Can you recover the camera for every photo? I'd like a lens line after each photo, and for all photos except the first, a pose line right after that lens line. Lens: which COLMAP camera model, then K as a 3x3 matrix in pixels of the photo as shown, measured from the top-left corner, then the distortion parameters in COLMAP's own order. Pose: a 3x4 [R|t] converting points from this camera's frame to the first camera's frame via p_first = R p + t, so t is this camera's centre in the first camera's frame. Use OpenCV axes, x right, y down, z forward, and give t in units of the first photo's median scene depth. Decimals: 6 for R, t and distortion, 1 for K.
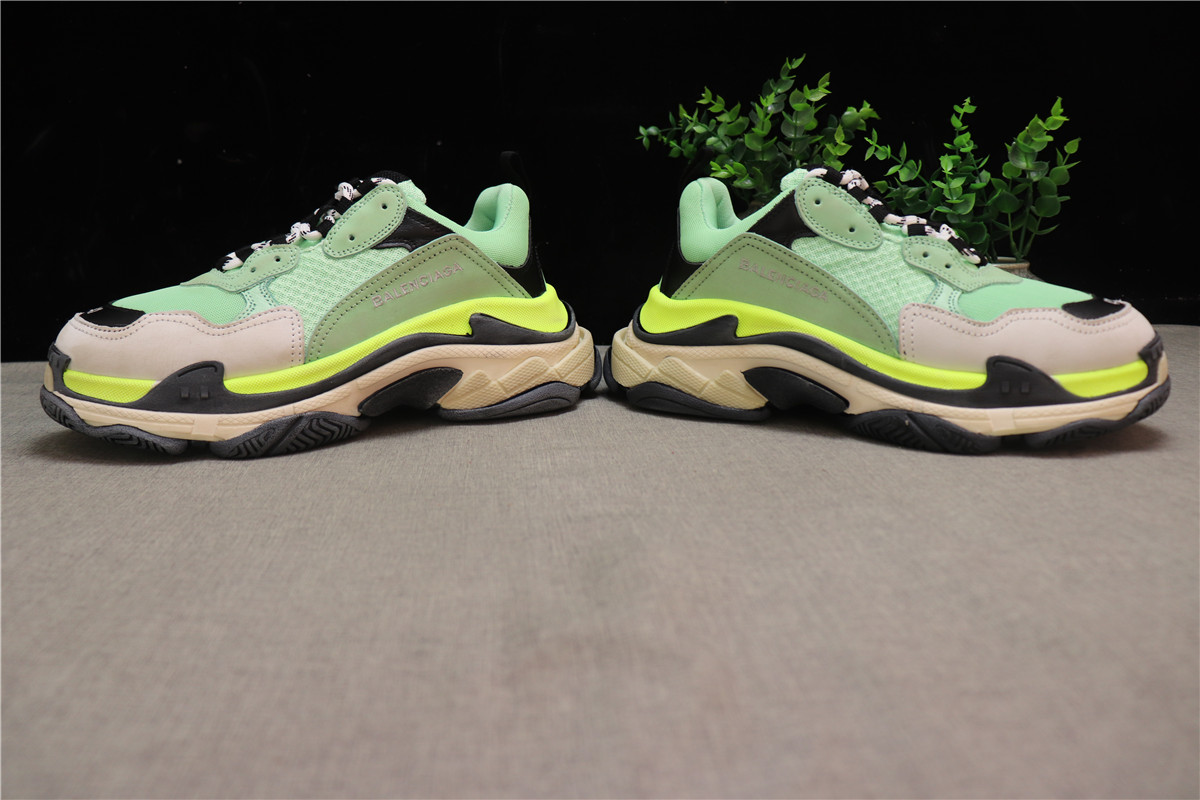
lens RADIAL K [[984.9, 0, 598.0], [0, 984.9, 399.1], [0, 0, 1]] dist [-0.123324, 0.087139]
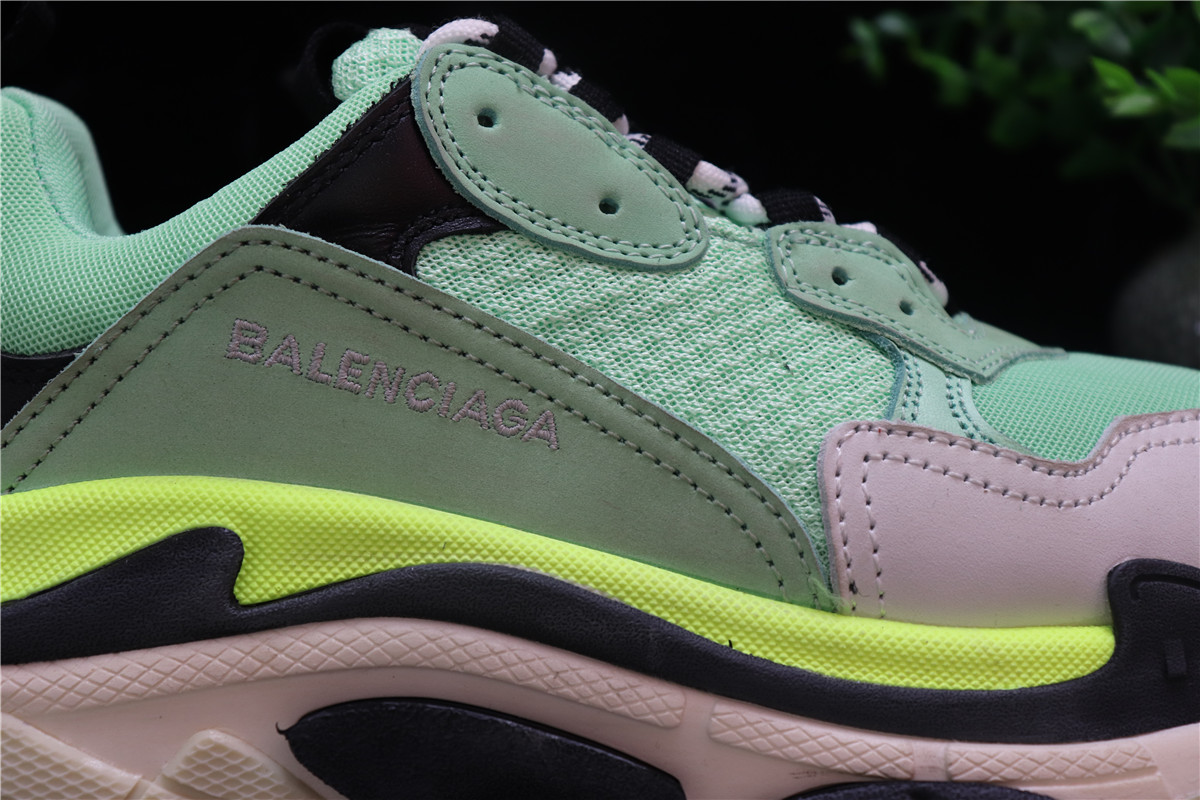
lens RADIAL K [[1783.4, 0, 597.7], [0, 1783.4, 402.3], [0, 0, 1]] dist [-0.003499, 0.000000]
pose [[0.839064, -0.031274, 0.543133, -0.044570], [0.145202, 0.975004, -0.168176, -0.021147], [-0.524297, 0.219975, 0.822632, 0.550078]]
